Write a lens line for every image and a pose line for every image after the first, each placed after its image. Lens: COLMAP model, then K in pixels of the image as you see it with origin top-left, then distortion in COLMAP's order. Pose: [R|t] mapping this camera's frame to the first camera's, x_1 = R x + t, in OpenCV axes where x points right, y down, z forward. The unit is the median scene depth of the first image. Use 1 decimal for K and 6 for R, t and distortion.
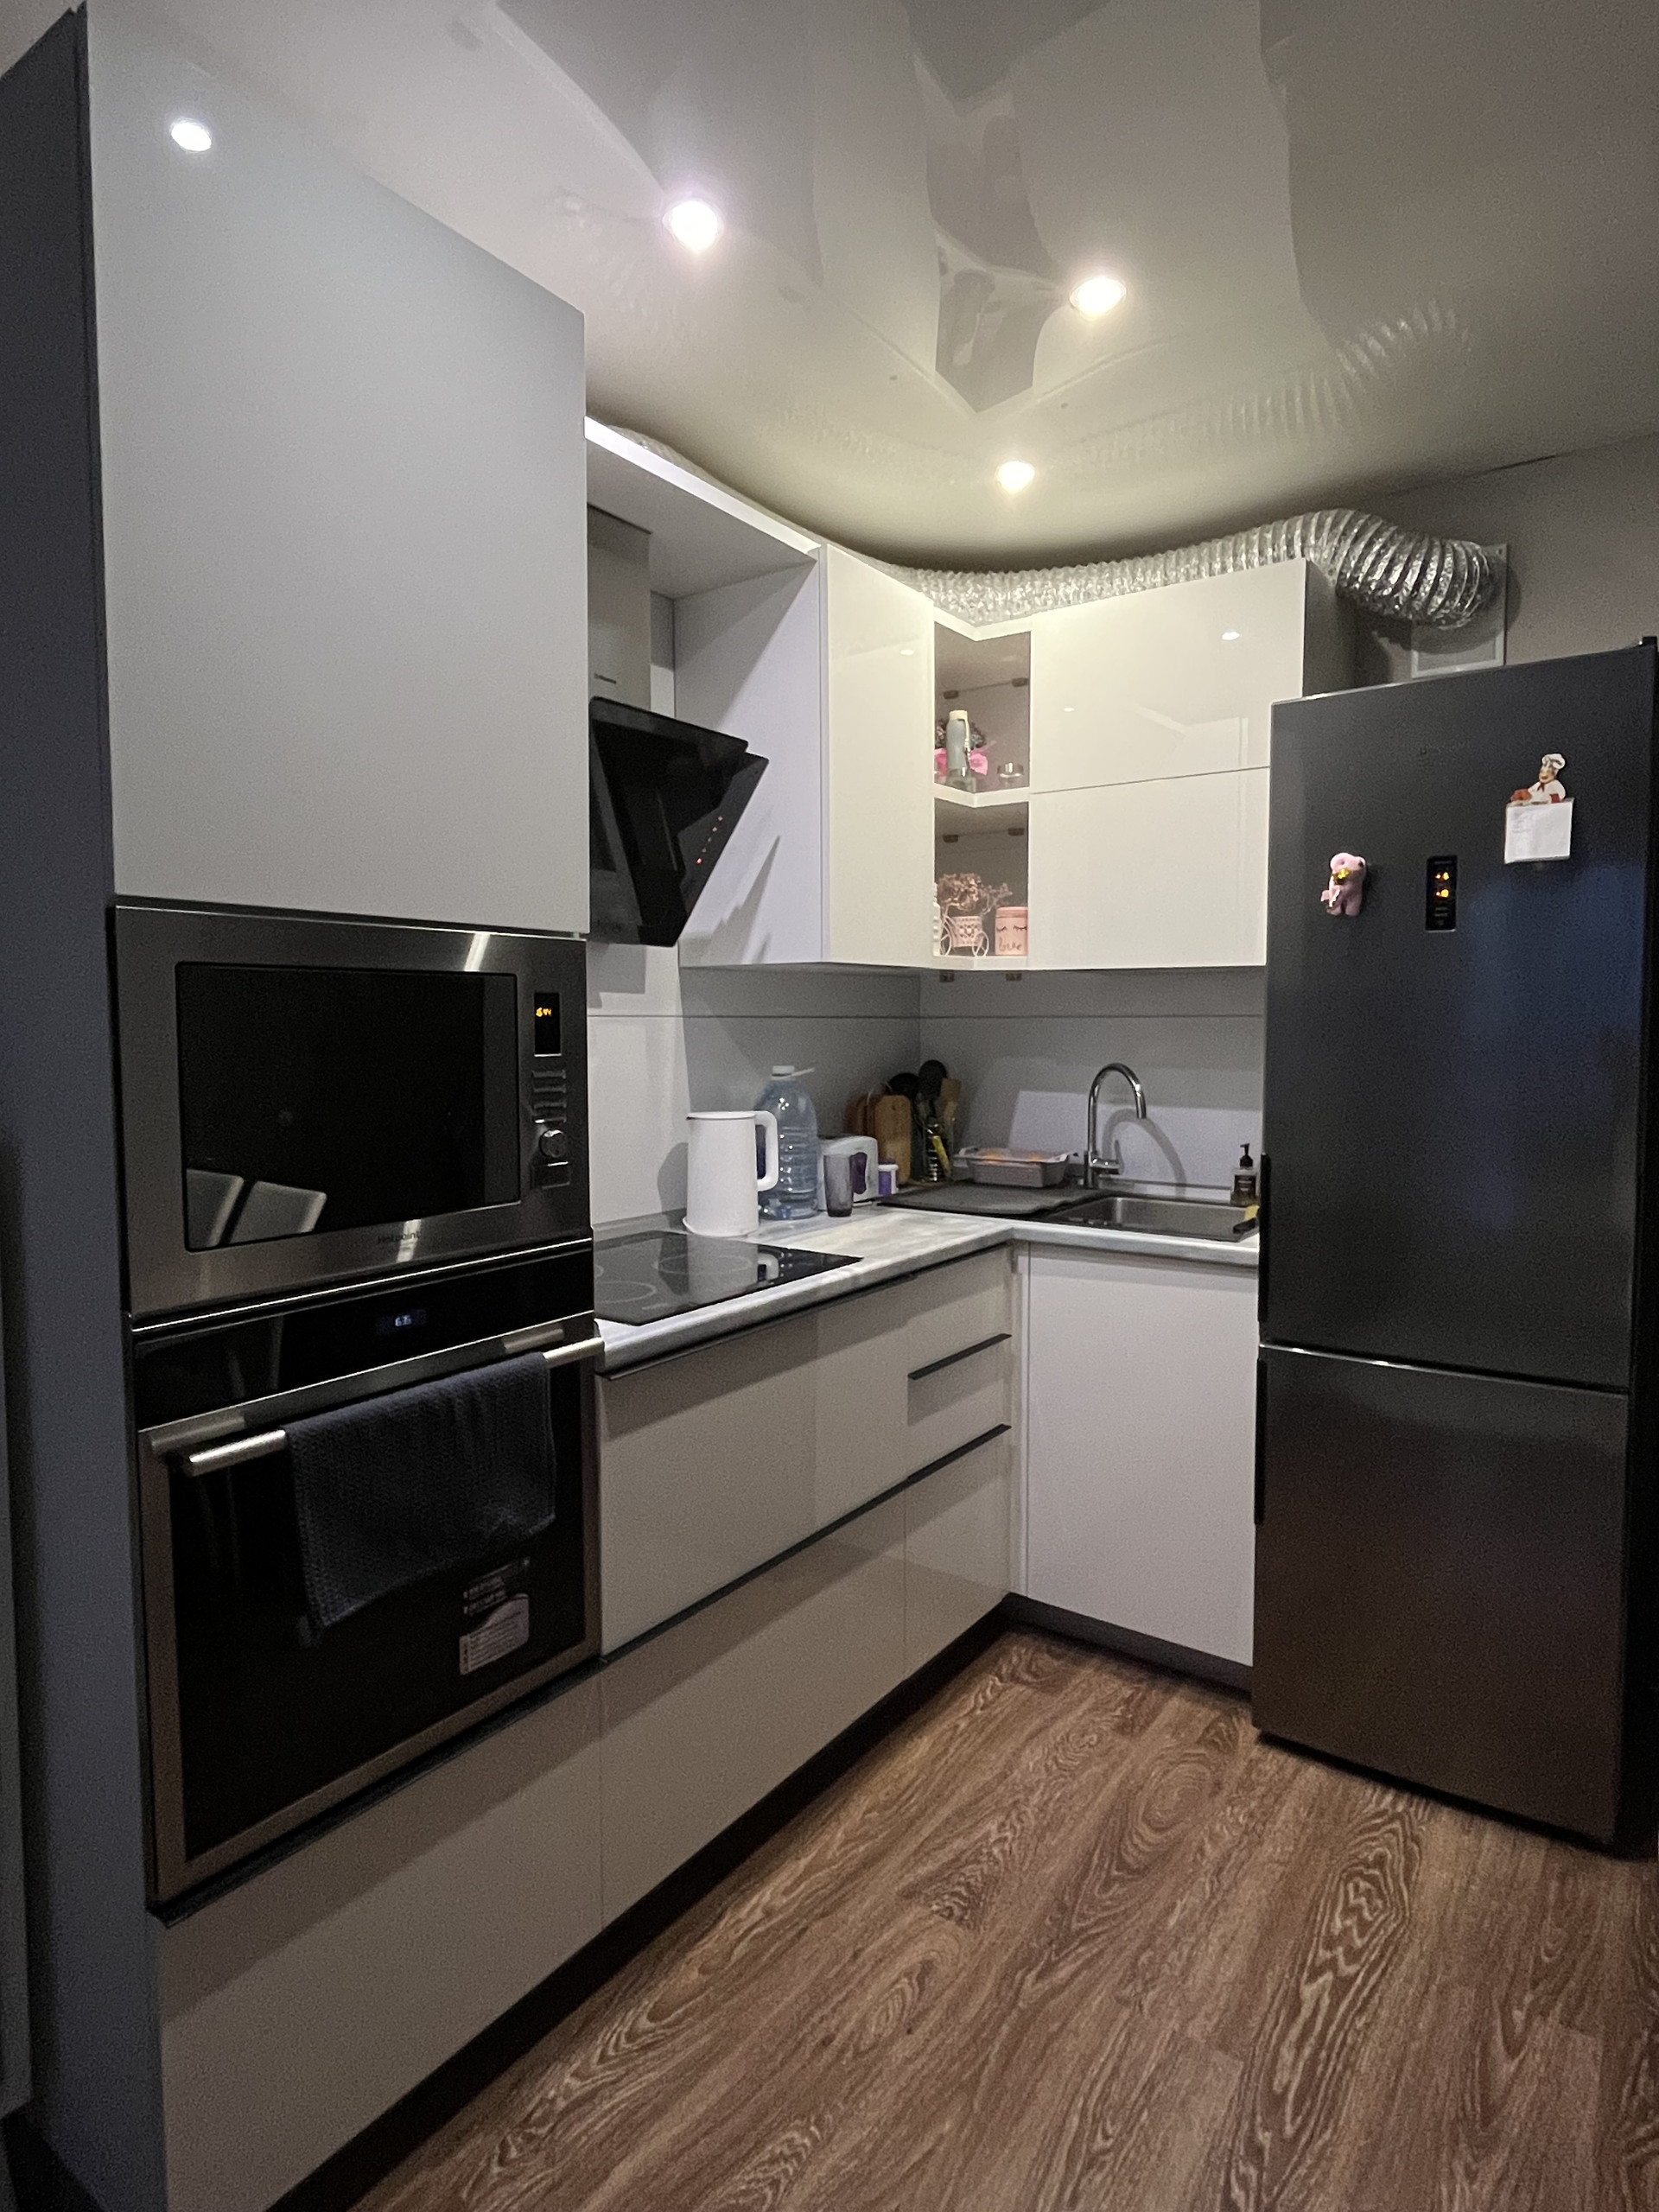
lens RADIAL K [[1215.8, 0, 824.7], [0, 1215.8, 1103.8], [0, 0, 1]] dist [-0.003595, 0.000499]
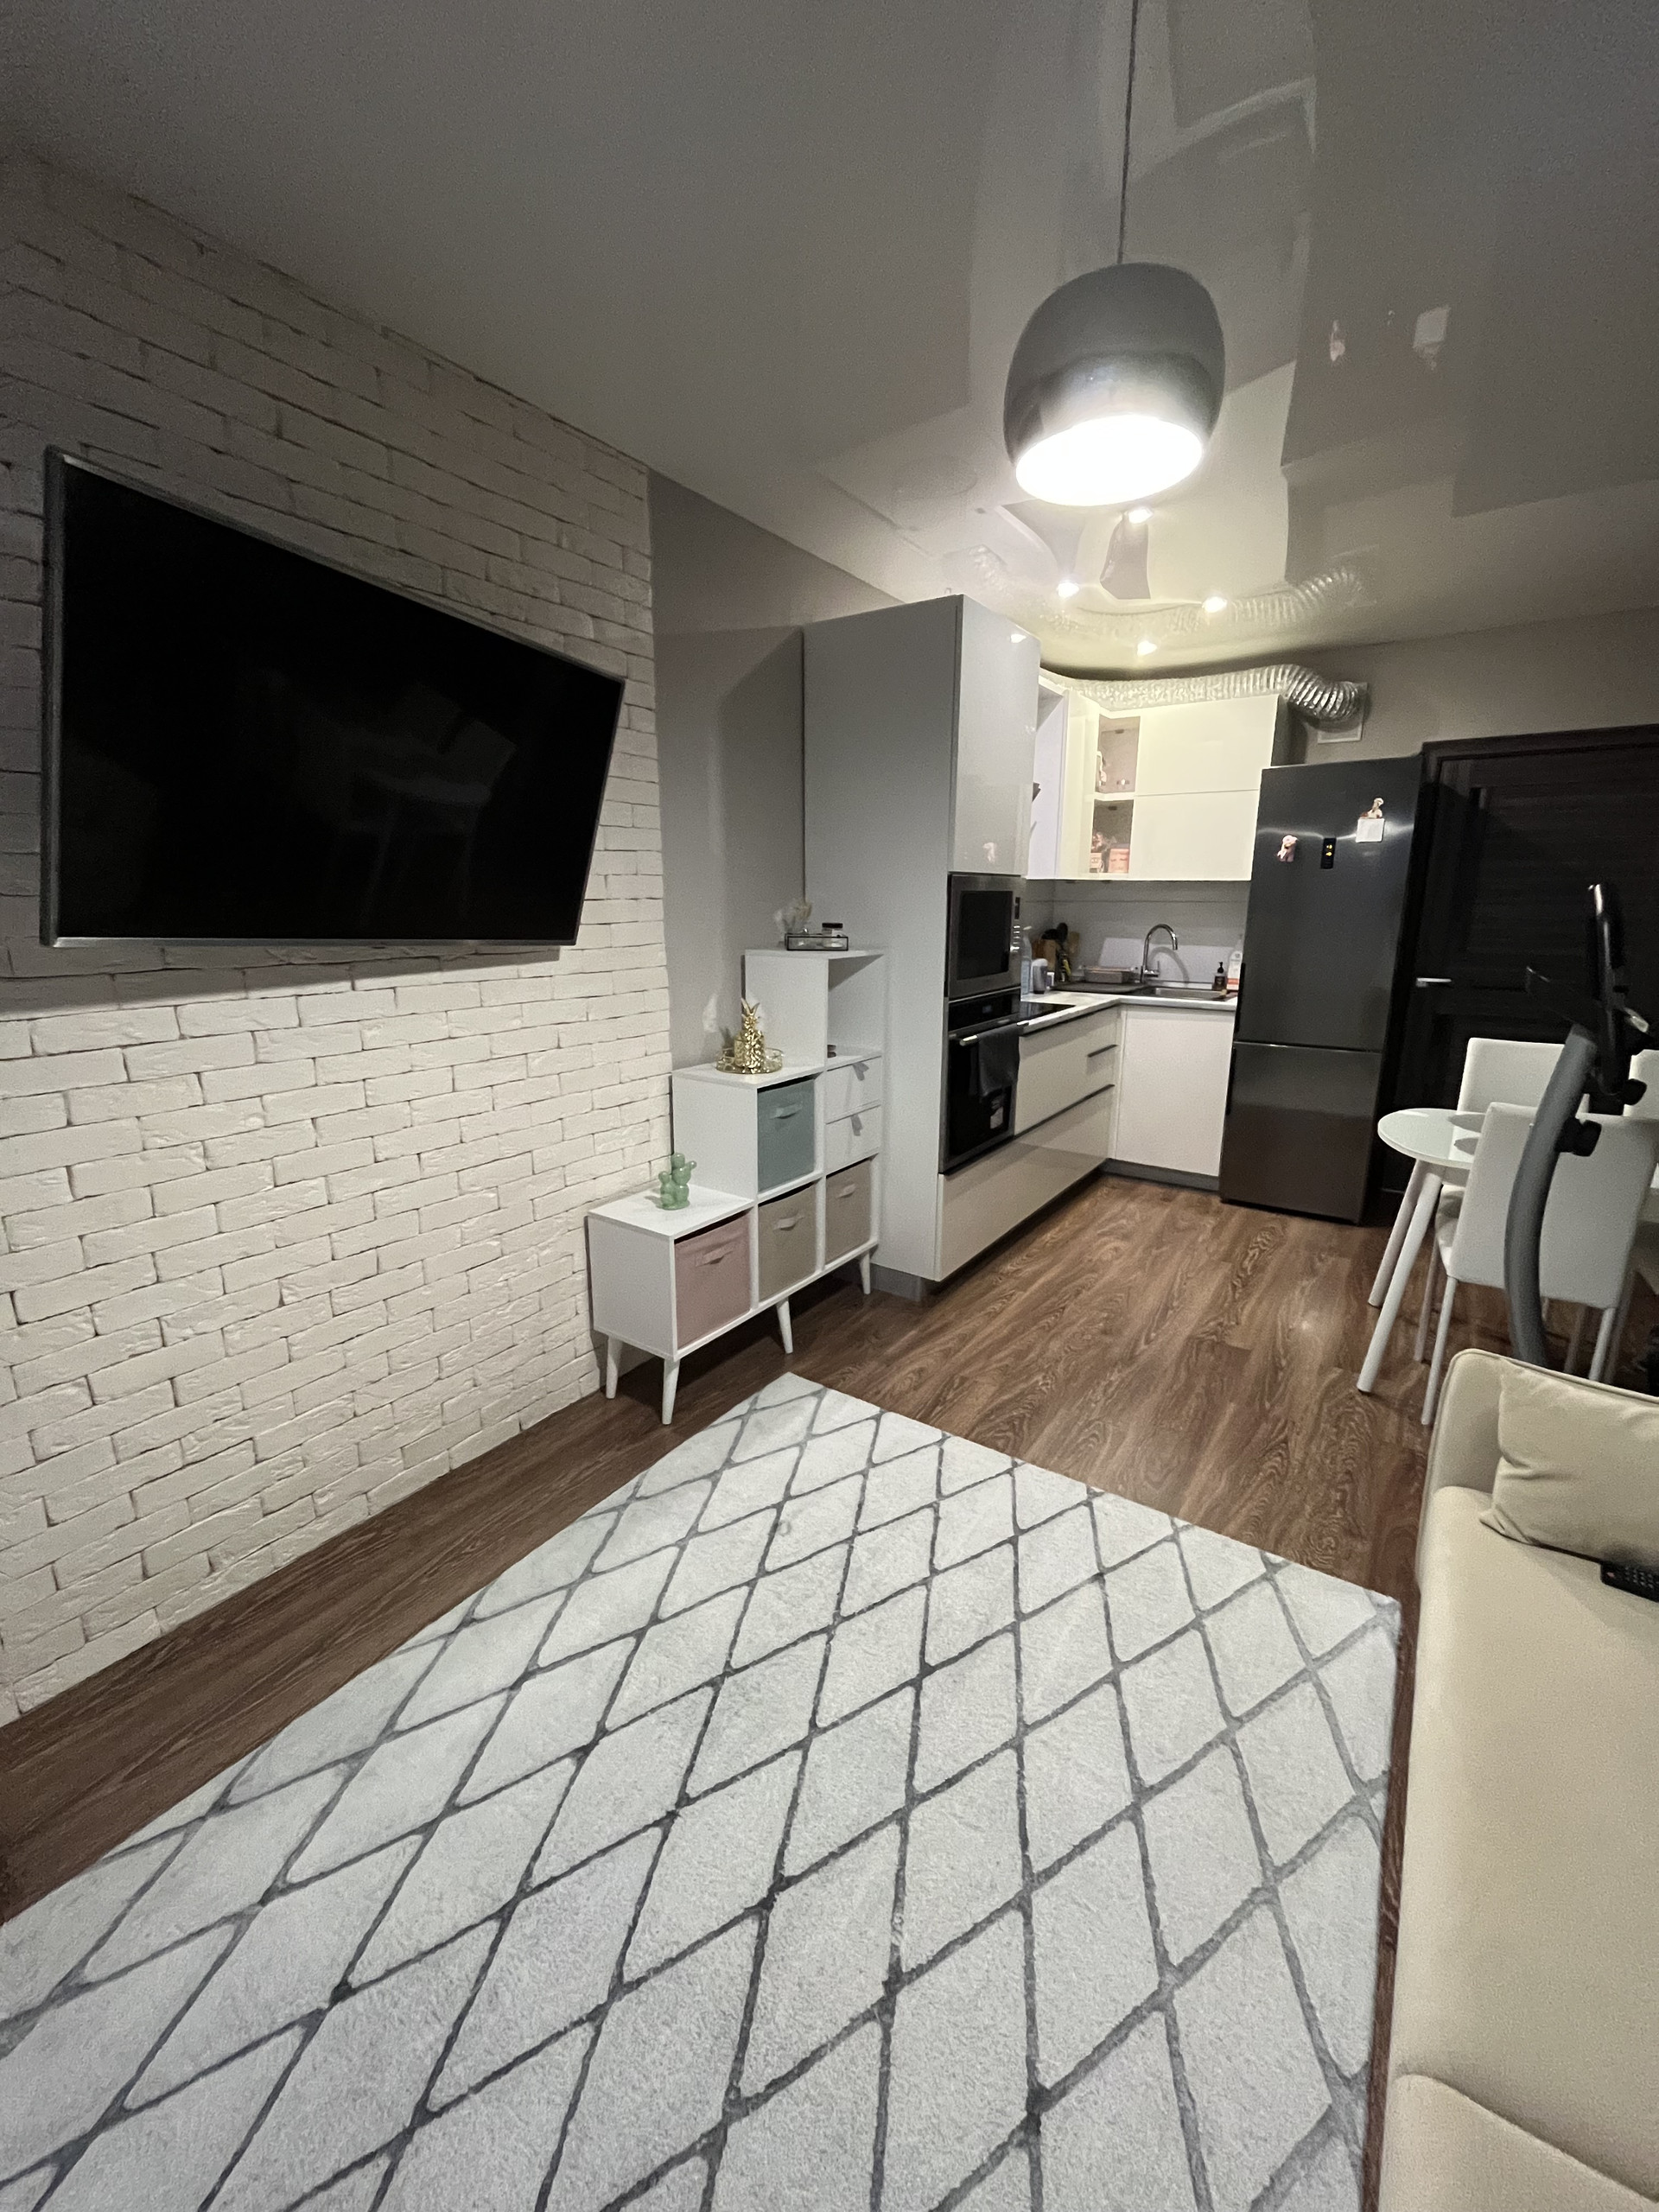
lens RADIAL K [[893.4, 0, 823.5], [0, 893.4, 1100.0], [0, 0, 1]] dist [-0.002570, -0.000495]
pose [[0.999969, 0.000157, 0.007916, -0.527872], [-0.001432, 0.986901, 0.161321, 0.028297], [-0.007787, -0.161327, 0.986870, -0.855212]]
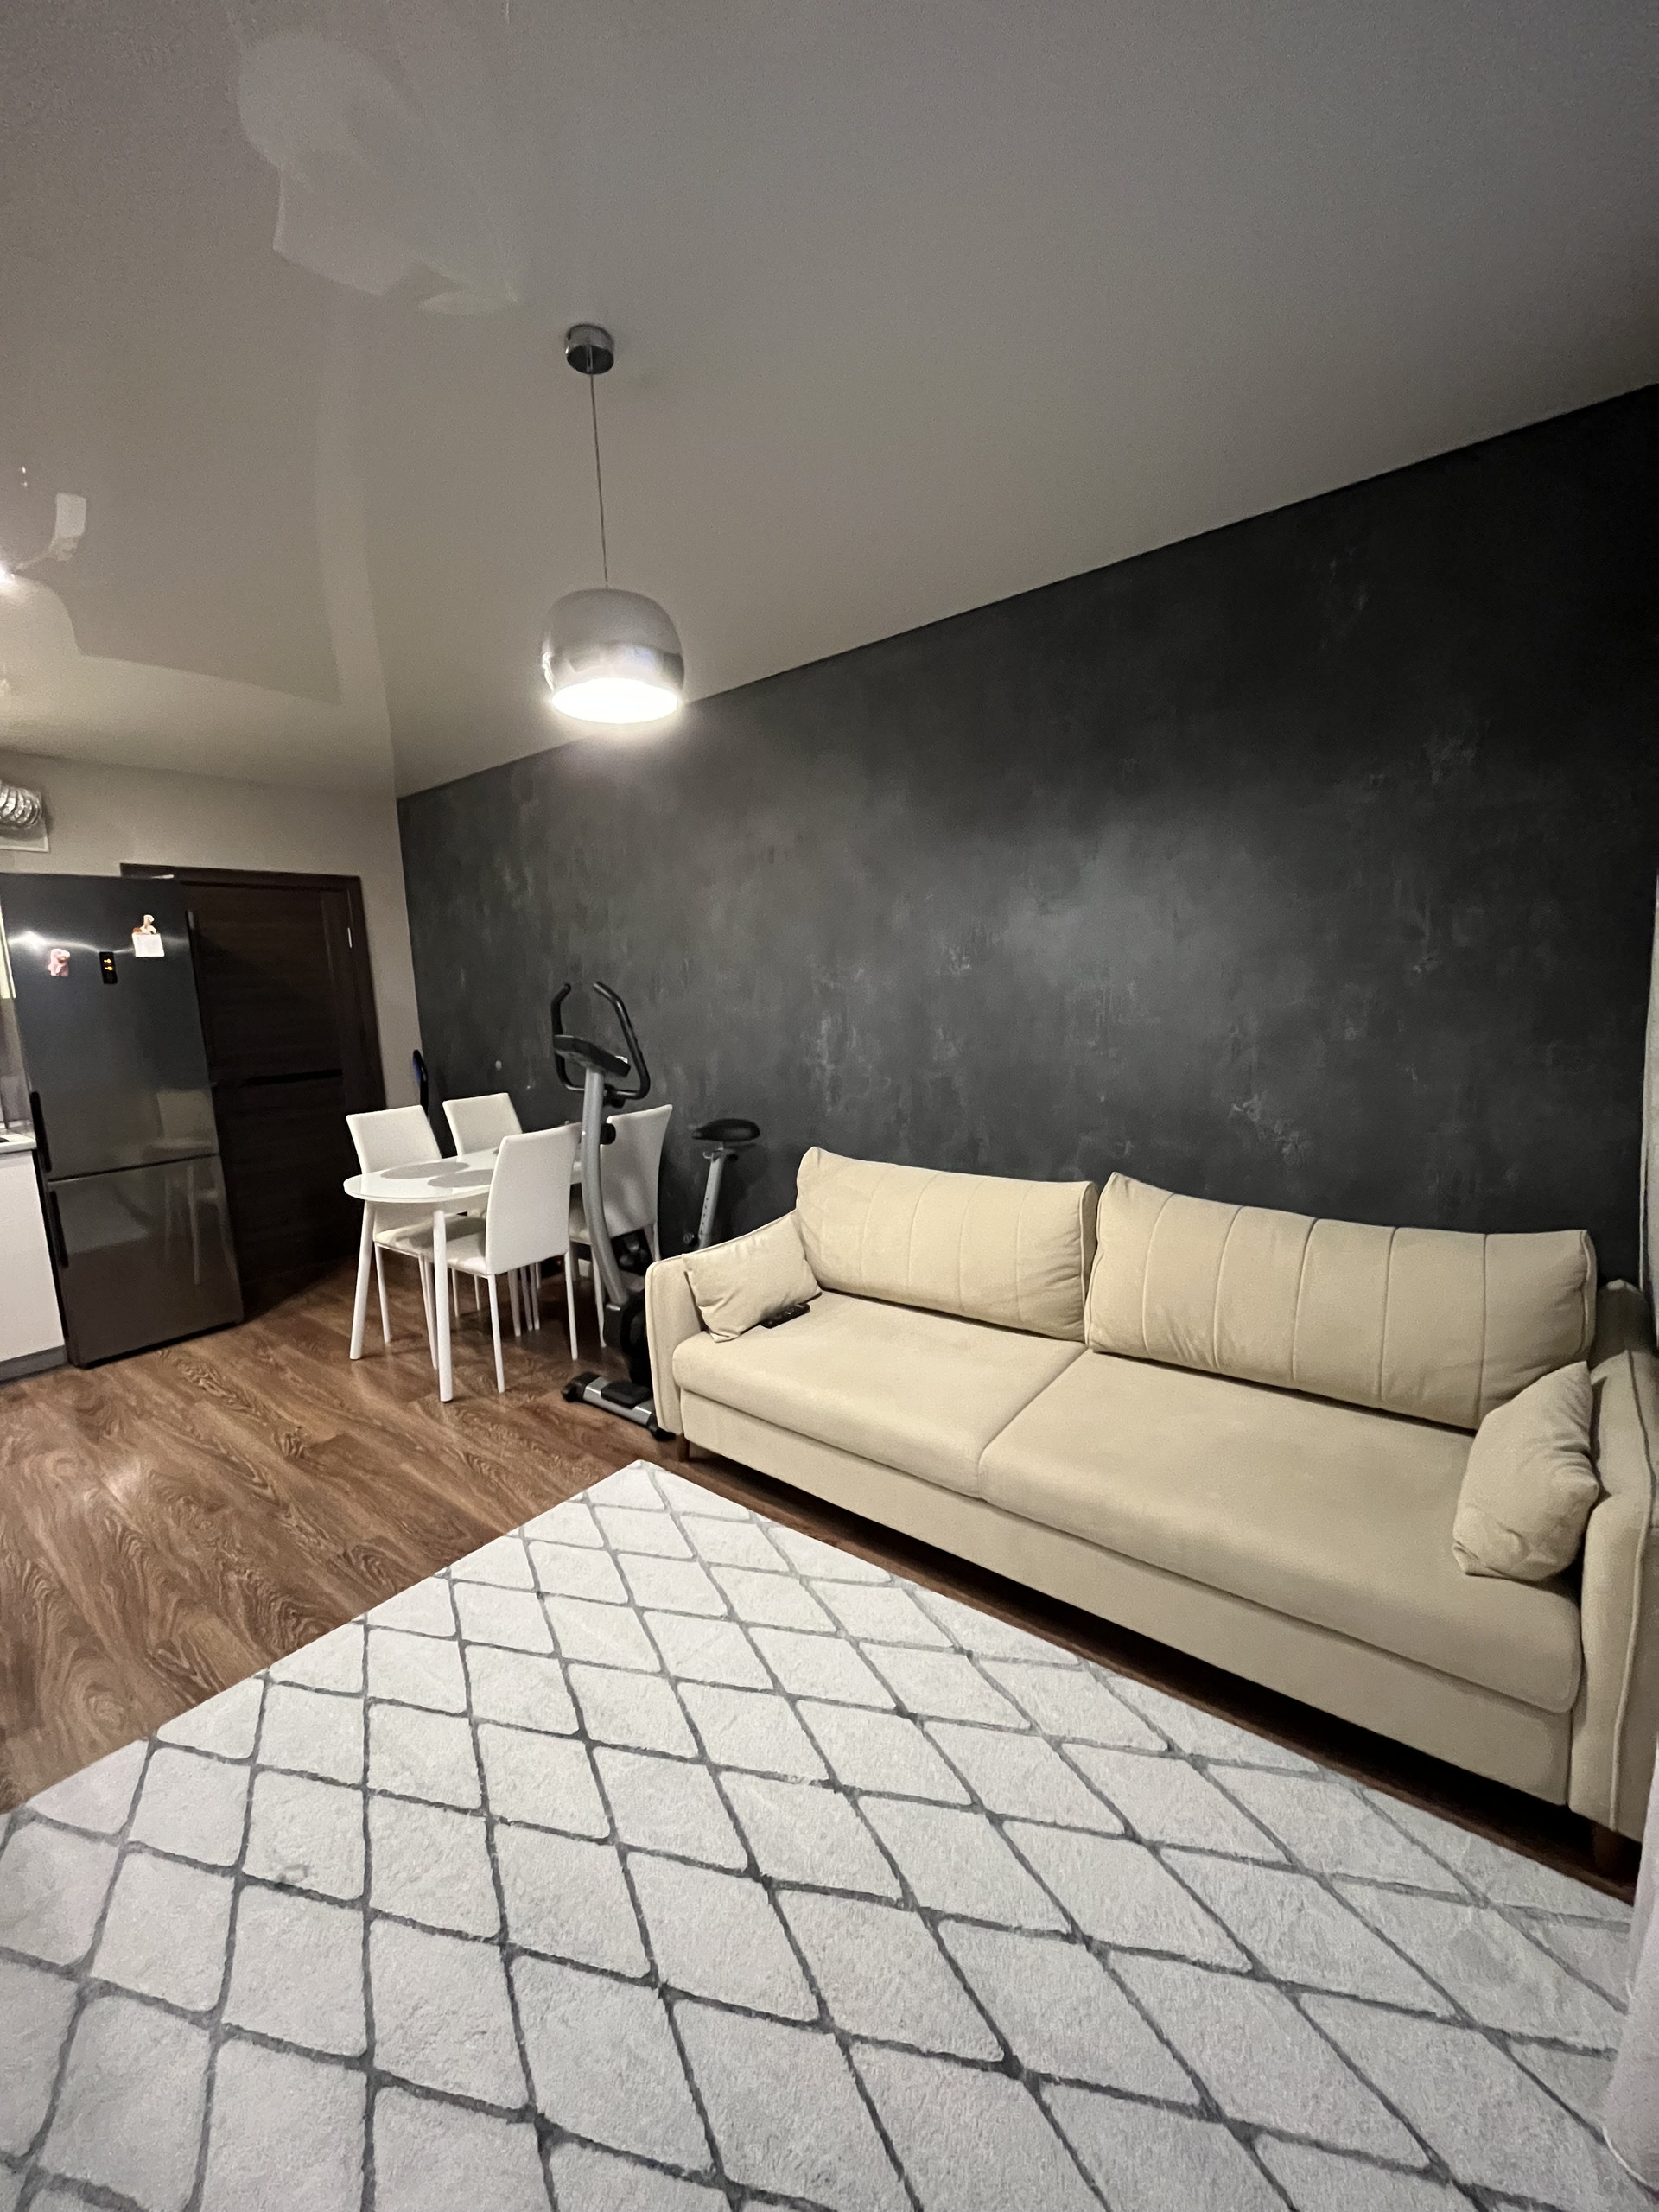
lens RADIAL K [[893.4, 0, 834.1], [0, 893.4, 1102.3], [0, 0, 1]] dist [-0.002570, -0.000495]
pose [[0.055418, -0.136714, 0.989059, -1.154963], [0.105633, 0.985825, 0.130349, 0.006023], [-0.992860, 0.097253, 0.069074, -0.488739]]
